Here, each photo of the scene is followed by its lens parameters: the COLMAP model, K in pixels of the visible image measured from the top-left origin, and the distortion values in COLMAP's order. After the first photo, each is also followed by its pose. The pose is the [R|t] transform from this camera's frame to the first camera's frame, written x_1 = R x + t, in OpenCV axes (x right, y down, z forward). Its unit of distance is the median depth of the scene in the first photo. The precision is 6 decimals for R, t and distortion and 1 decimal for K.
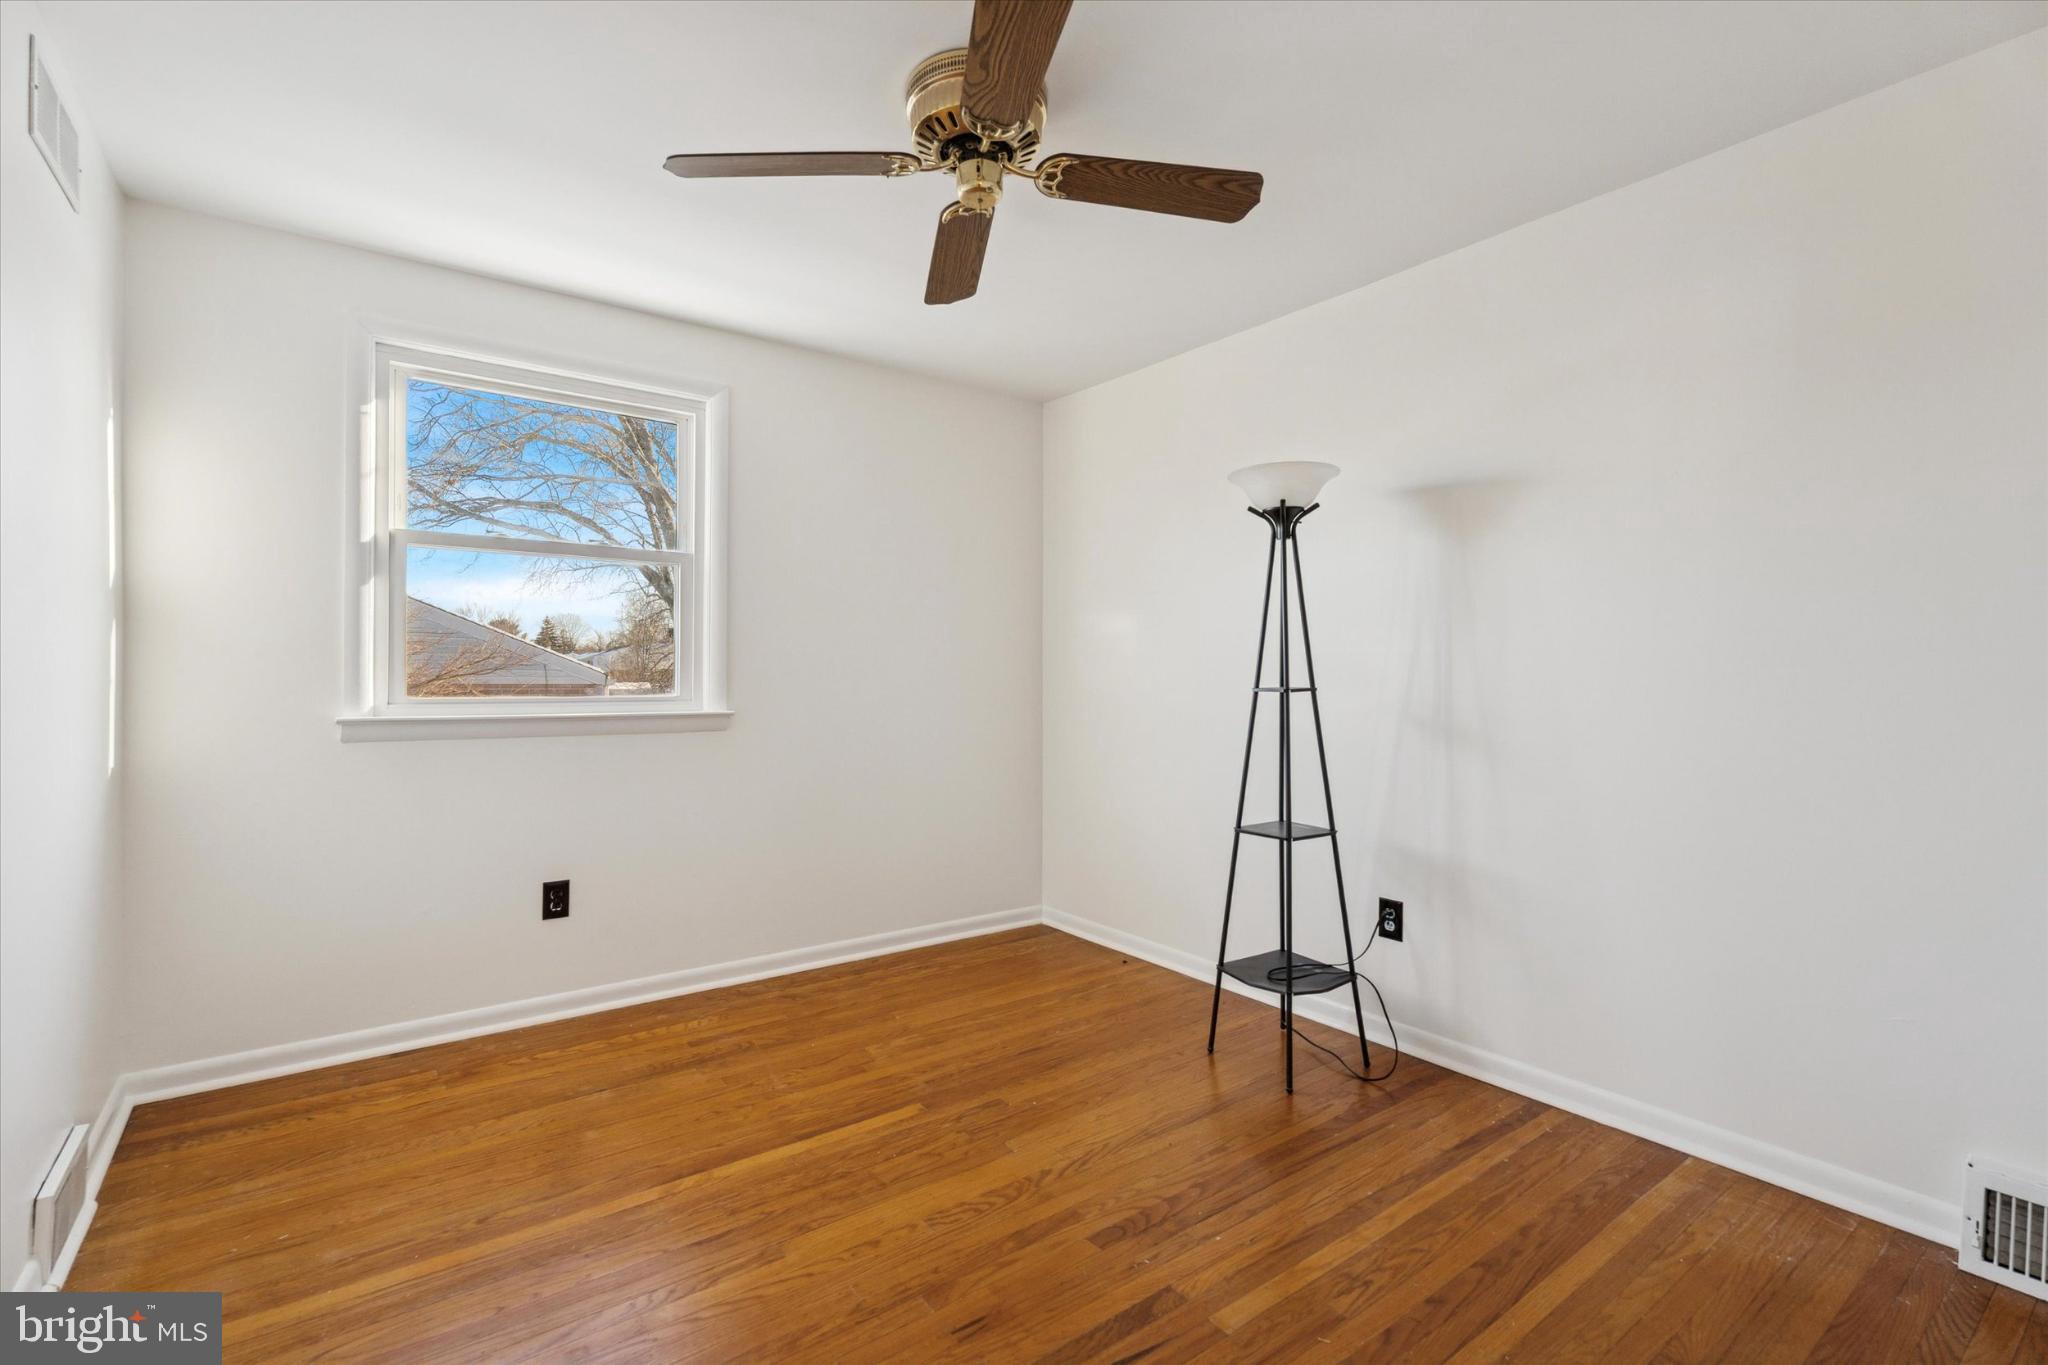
lens RADIAL K [[922.0, 0, 1012.0], [0, 922.0, 677.3], [0, 0, 1]] dist [0.000749, 0.000210]
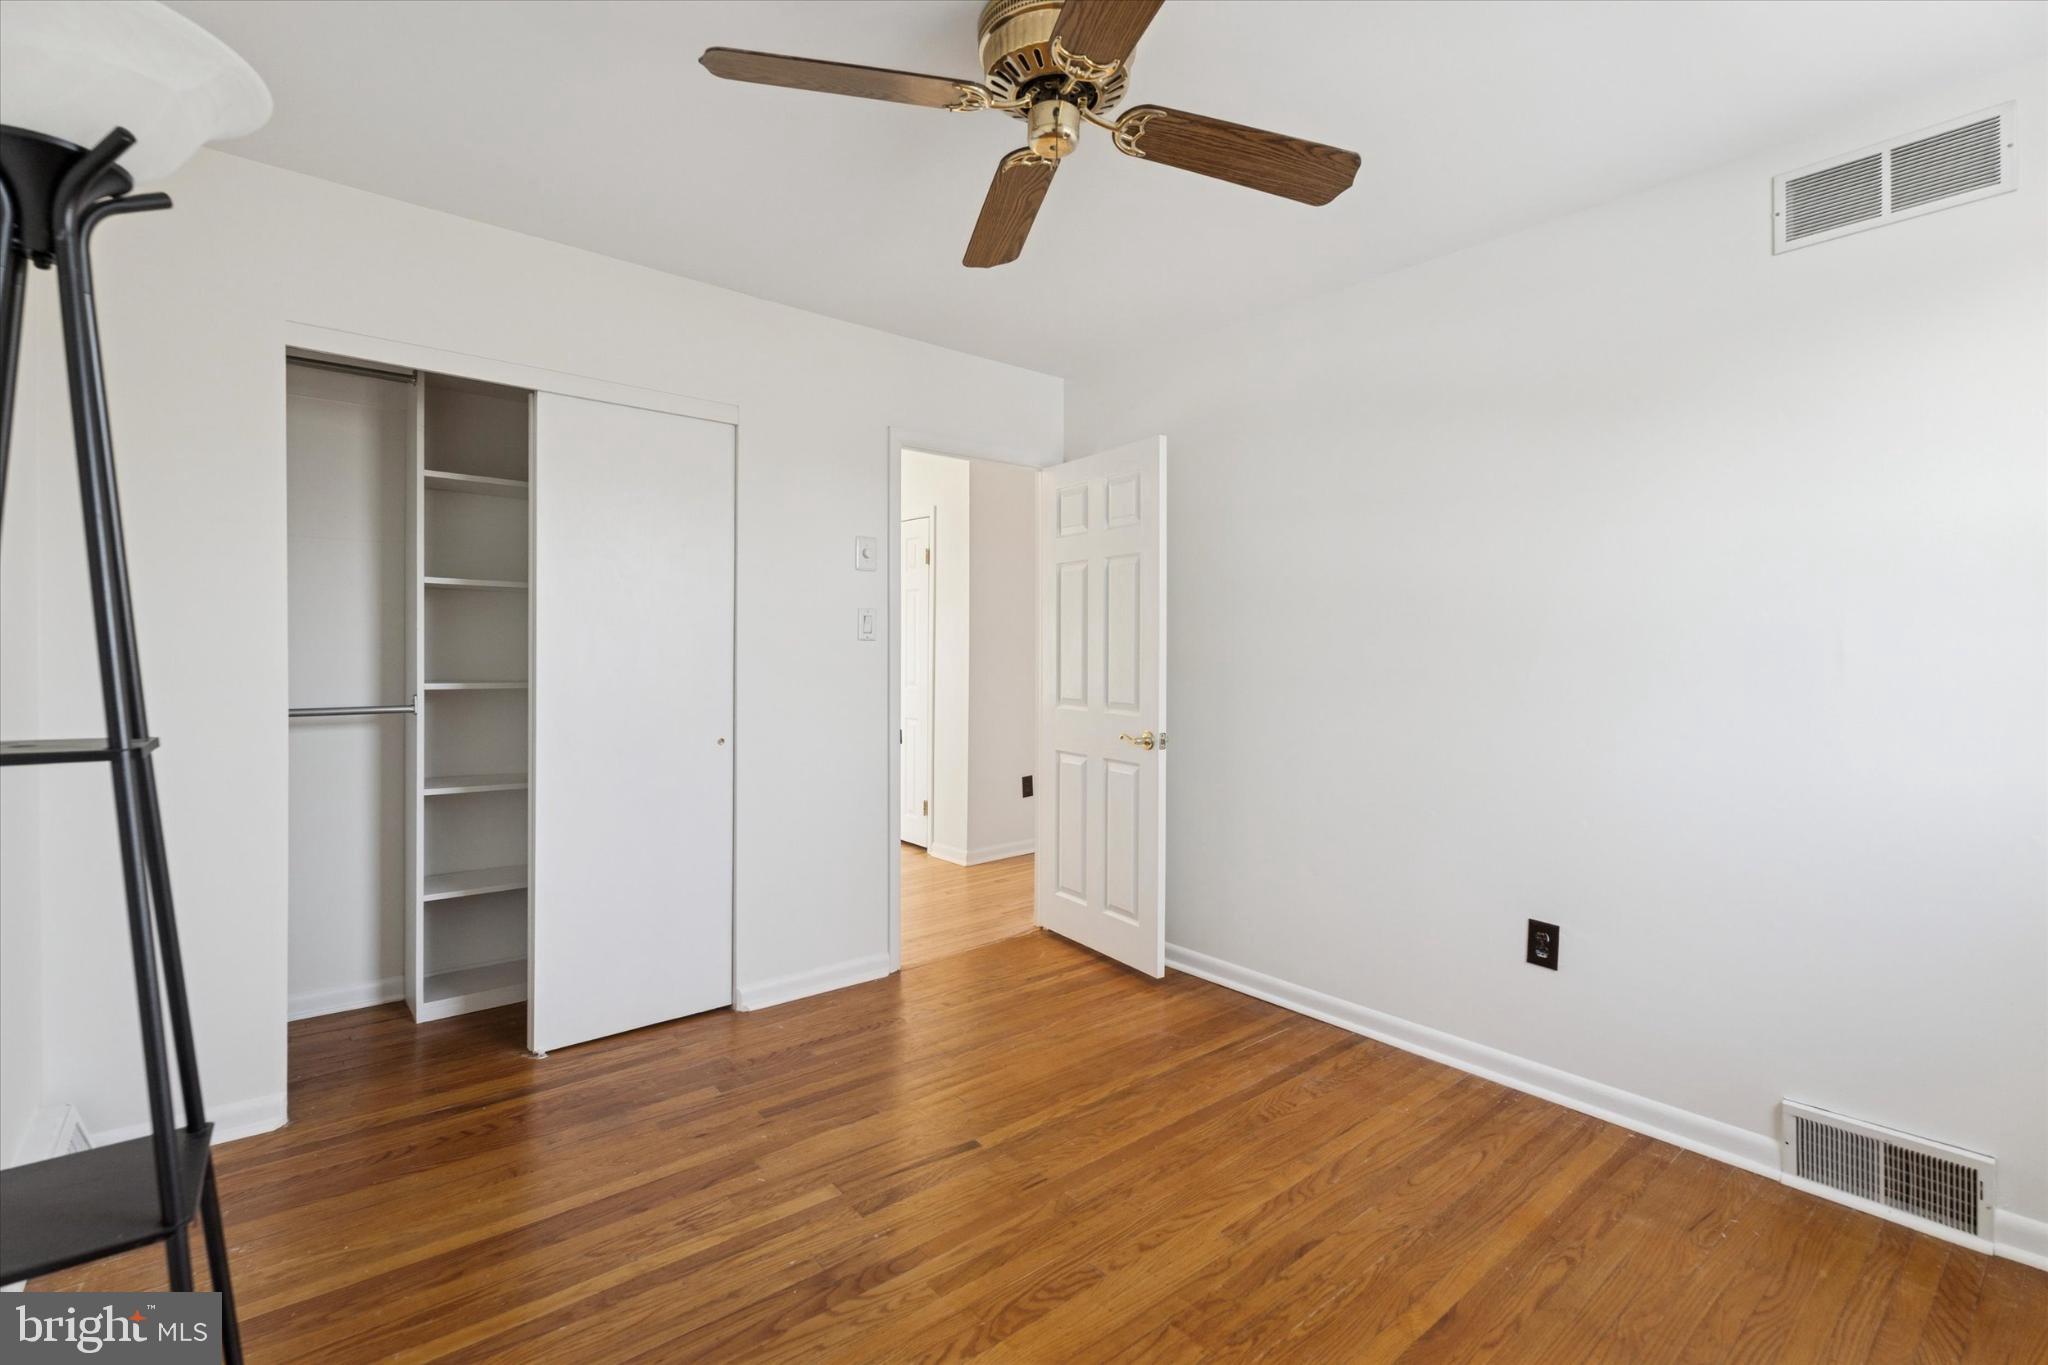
lens RADIAL K [[922.0, 0, 1012.0], [0, 922.0, 677.3], [0, 0, 1]] dist [0.000749, 0.000210]
pose [[-0.997663, -0.004528, -0.068179, 0.062155], [-0.006242, 0.999669, 0.024947, -0.025416], [0.068043, 0.025314, -0.997361, 1.923362]]
